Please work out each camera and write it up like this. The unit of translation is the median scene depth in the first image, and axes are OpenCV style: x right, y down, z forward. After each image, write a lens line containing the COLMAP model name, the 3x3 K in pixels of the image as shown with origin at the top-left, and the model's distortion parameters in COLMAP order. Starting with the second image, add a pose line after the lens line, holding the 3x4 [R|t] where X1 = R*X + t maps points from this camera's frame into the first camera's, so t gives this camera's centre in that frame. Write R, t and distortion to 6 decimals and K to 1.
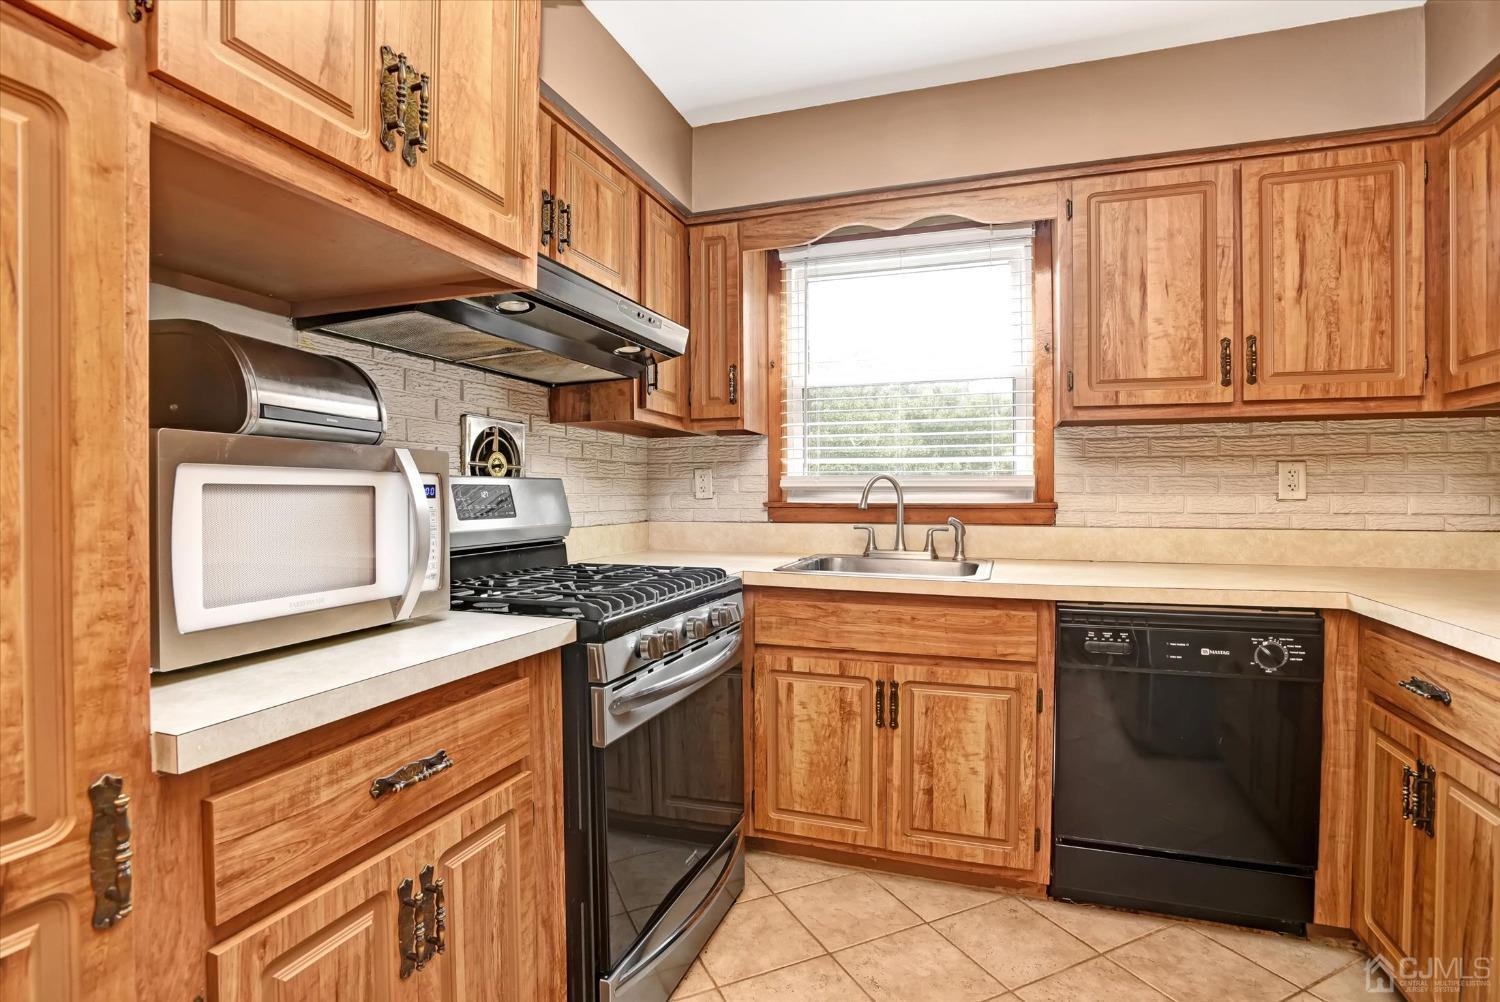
lens RADIAL K [[760.9, 0, 750.3], [0, 760.9, 497.4], [0, 0, 1]] dist [-0.015628, 0.009959]
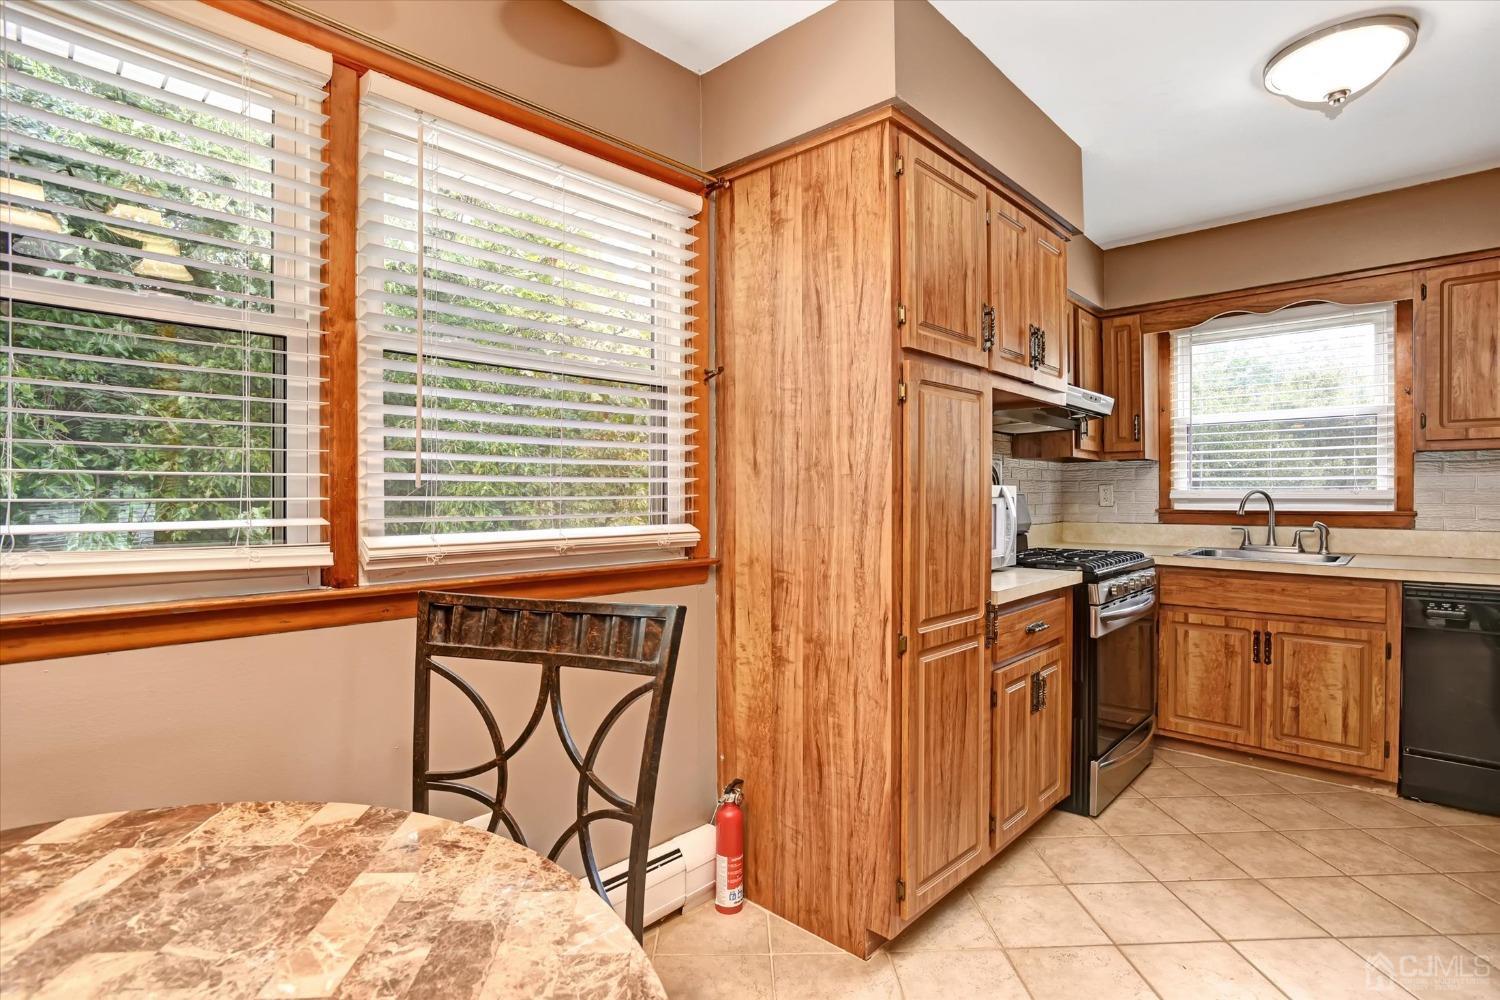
lens RADIAL K [[760.9, 0, 756.9], [0, 760.9, 501.8], [0, 0, 1]] dist [-0.015628, 0.009959]
pose [[0.924435, 0.002472, -0.381332, -0.162683], [0.000066, 0.999978, 0.006643, -0.020421], [0.381340, -0.006166, 0.924414, -0.710663]]
